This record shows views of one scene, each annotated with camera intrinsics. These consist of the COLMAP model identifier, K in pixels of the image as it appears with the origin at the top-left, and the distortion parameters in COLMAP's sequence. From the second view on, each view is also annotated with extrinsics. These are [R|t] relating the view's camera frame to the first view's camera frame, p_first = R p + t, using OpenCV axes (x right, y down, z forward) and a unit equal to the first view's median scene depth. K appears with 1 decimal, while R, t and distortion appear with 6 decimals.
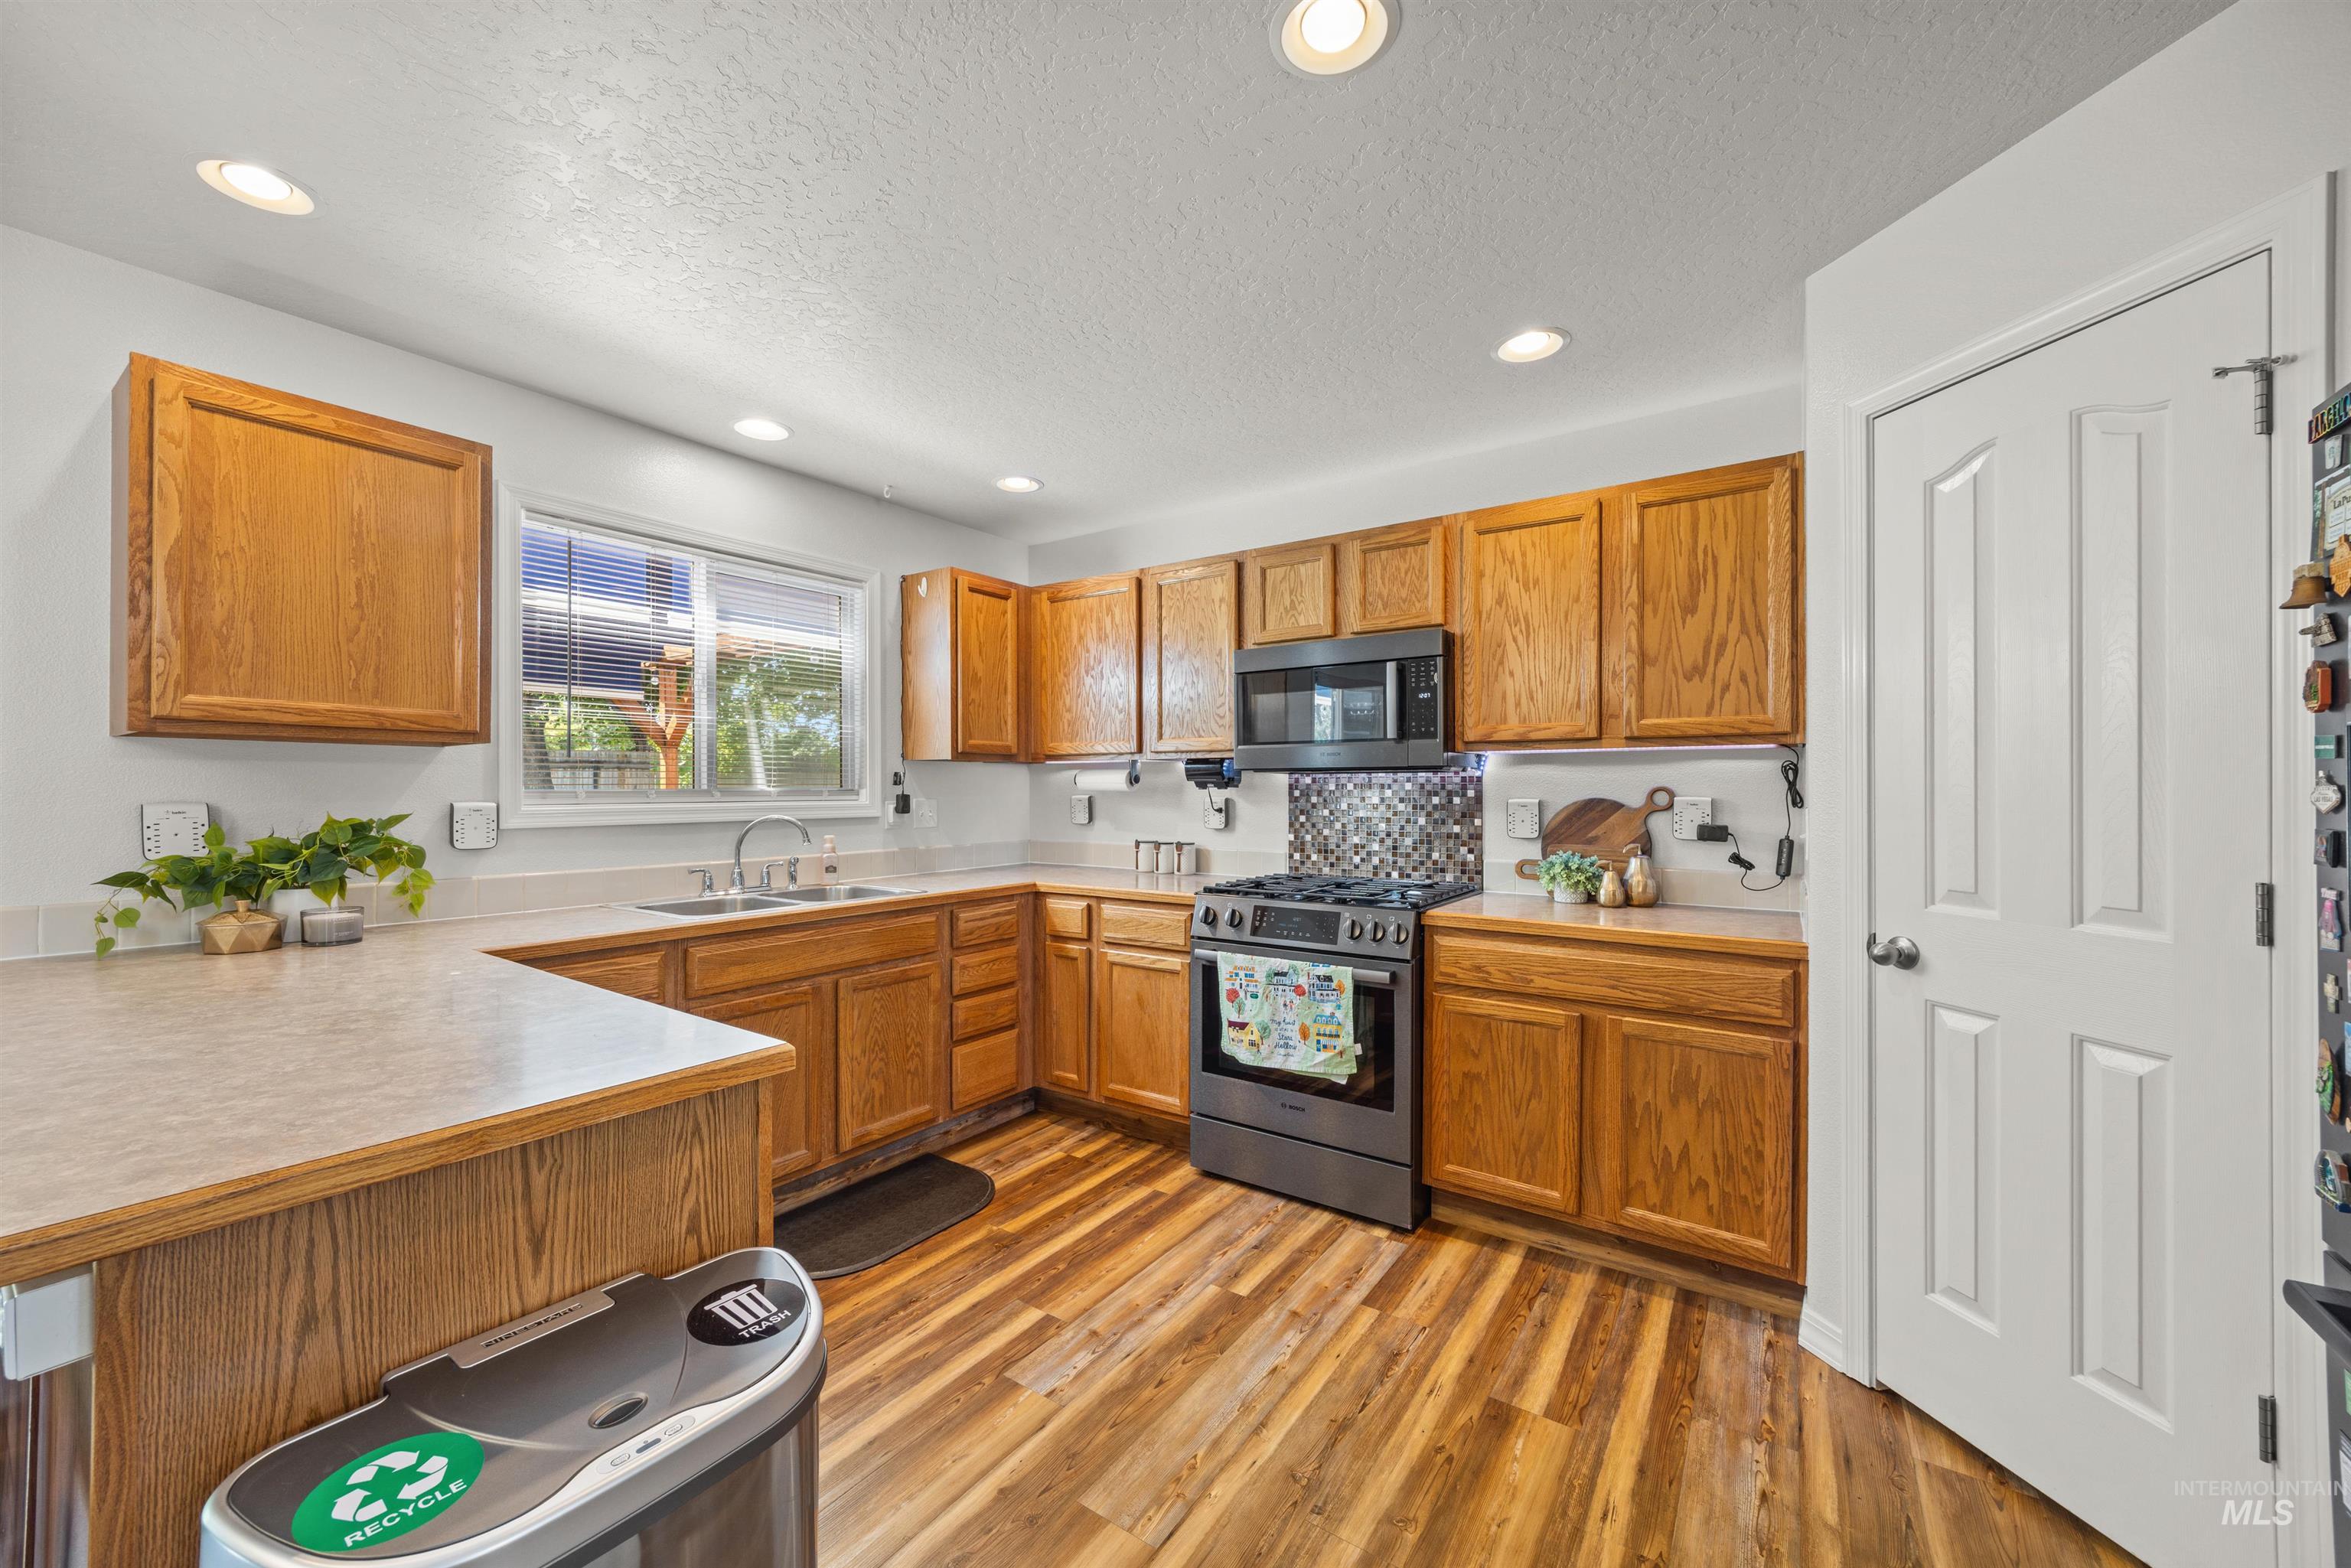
lens RADIAL K [[901.1, 0, 1172.7], [0, 901.1, 791.2], [0, 0, 1]] dist [0.000227, 0.000685]
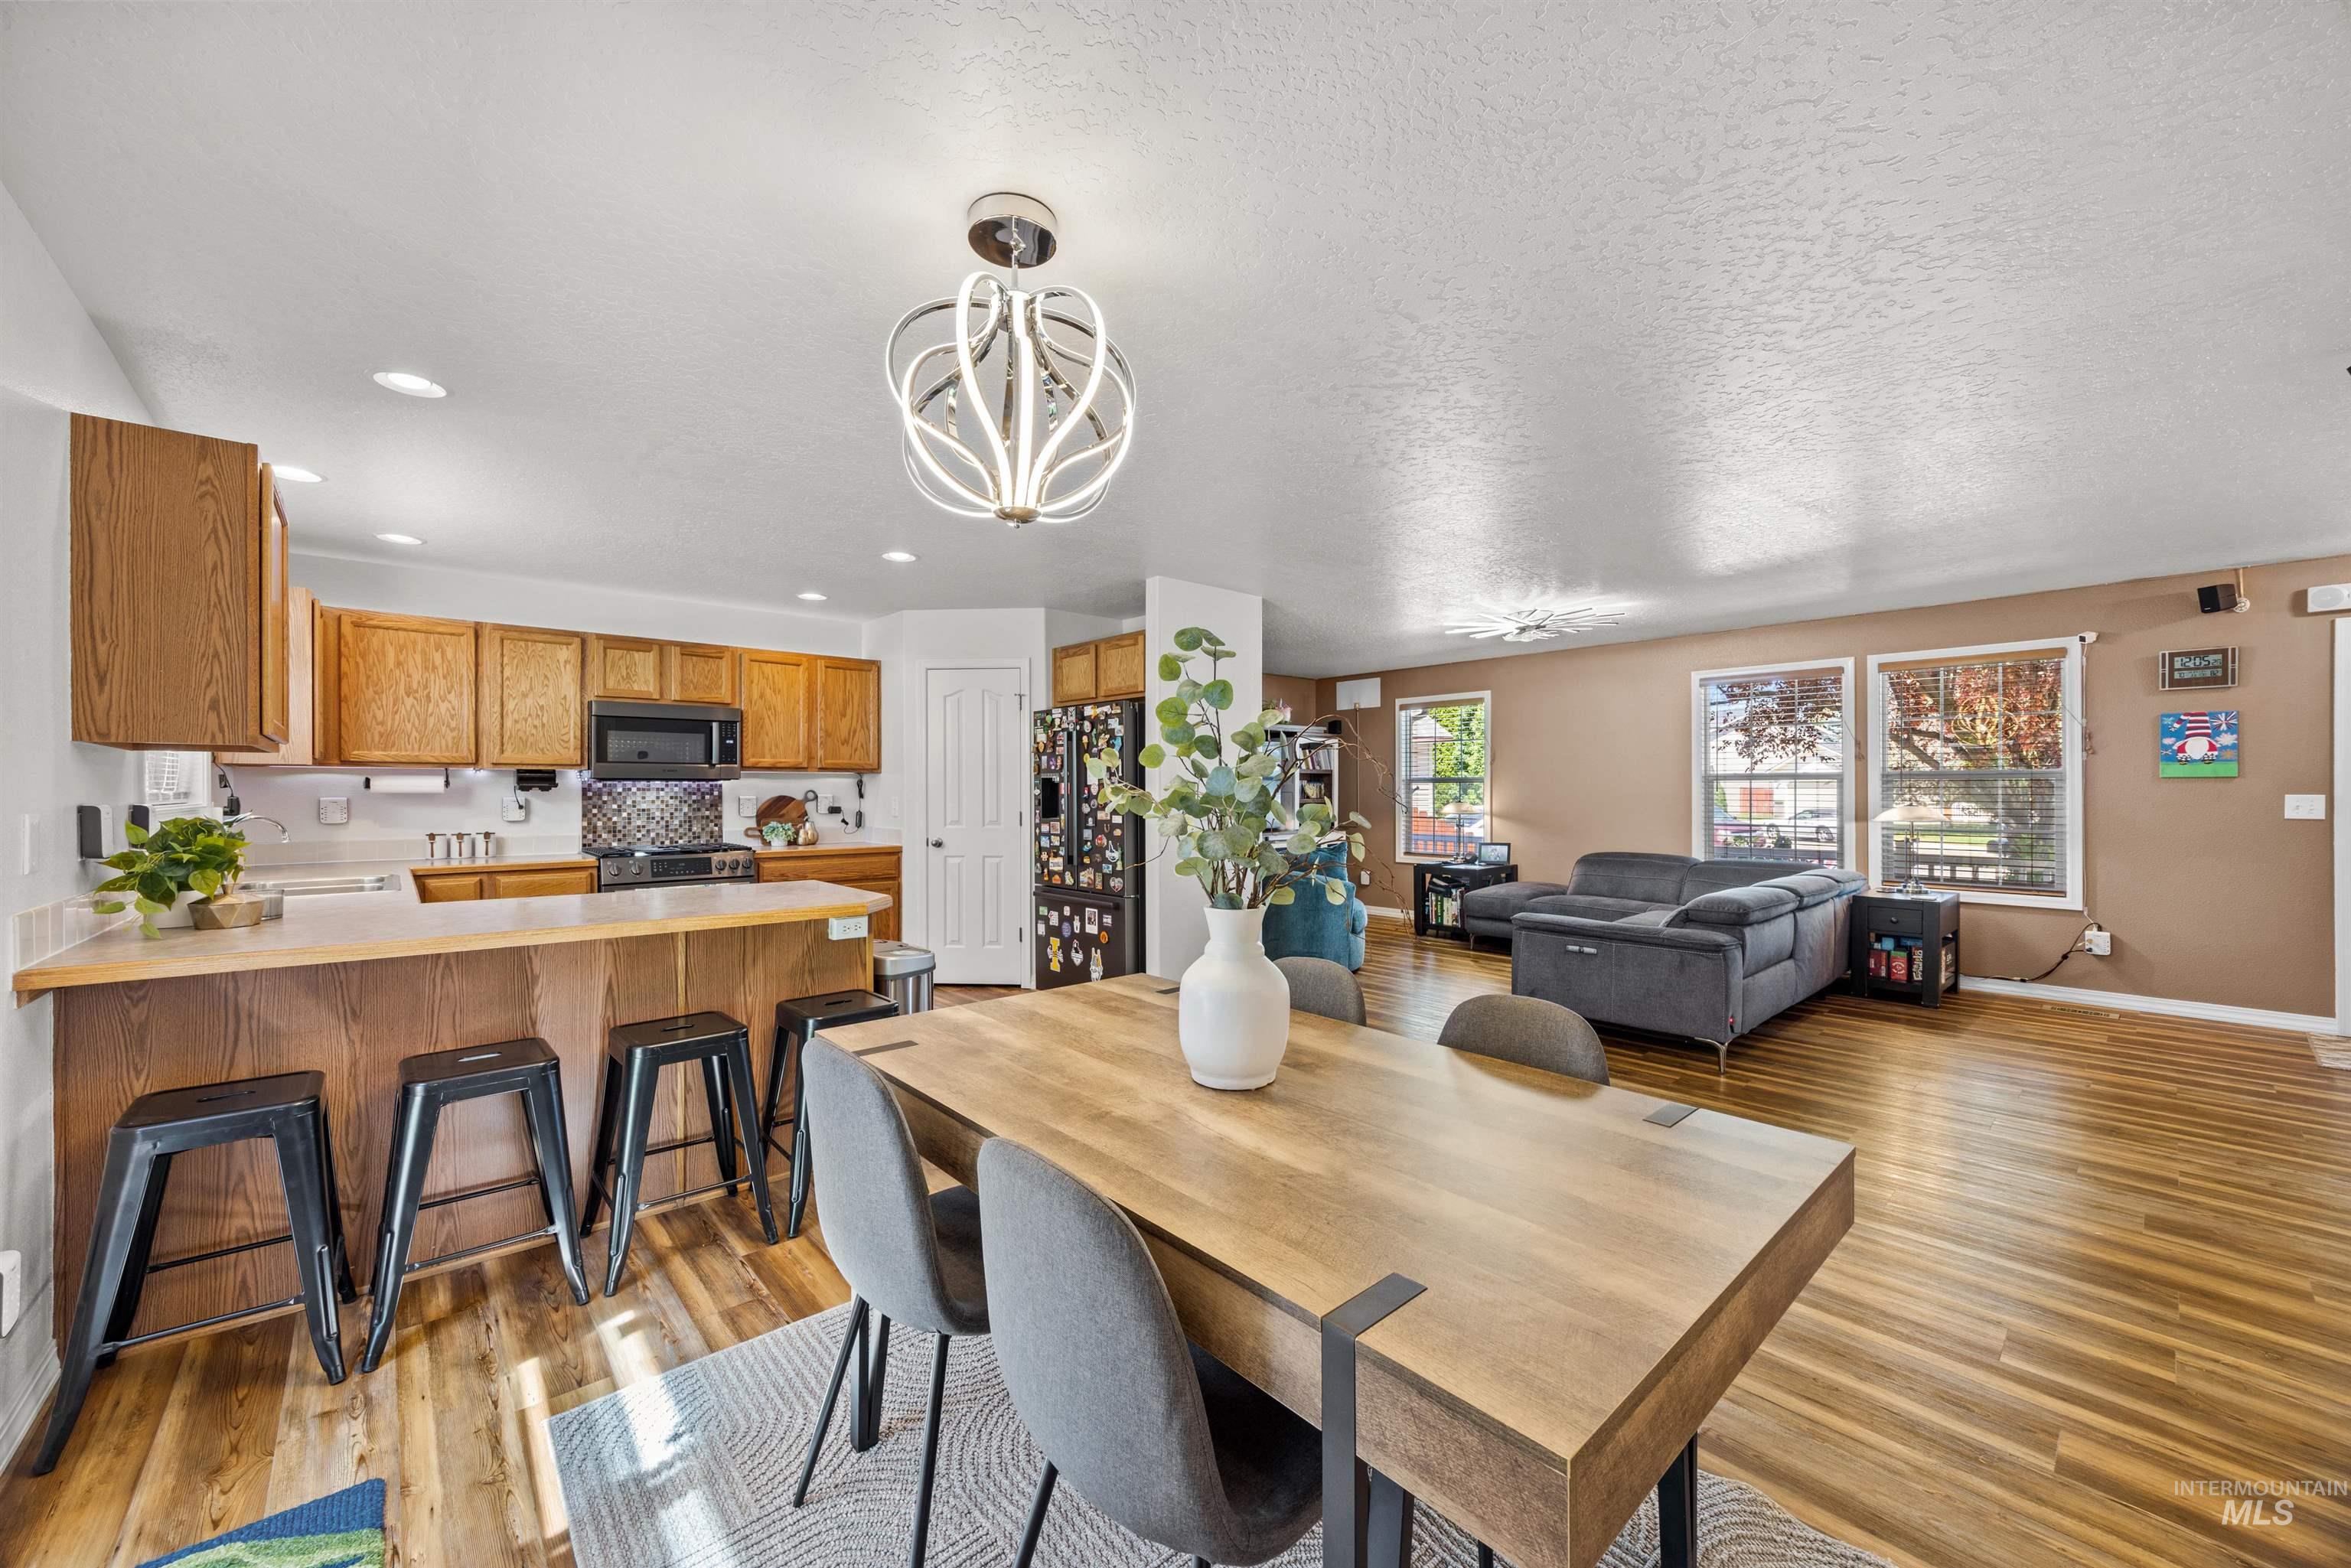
lens RADIAL K [[901.1, 0, 1171.0], [0, 901.1, 790.5], [0, 0, 1]] dist [0.000227, 0.000685]
pose [[0.235655, -0.001356, 0.971836, -1.341688], [0.003786, 0.999993, 0.000477, -0.000765], [-0.971829, 0.003567, 0.235659, -0.345100]]
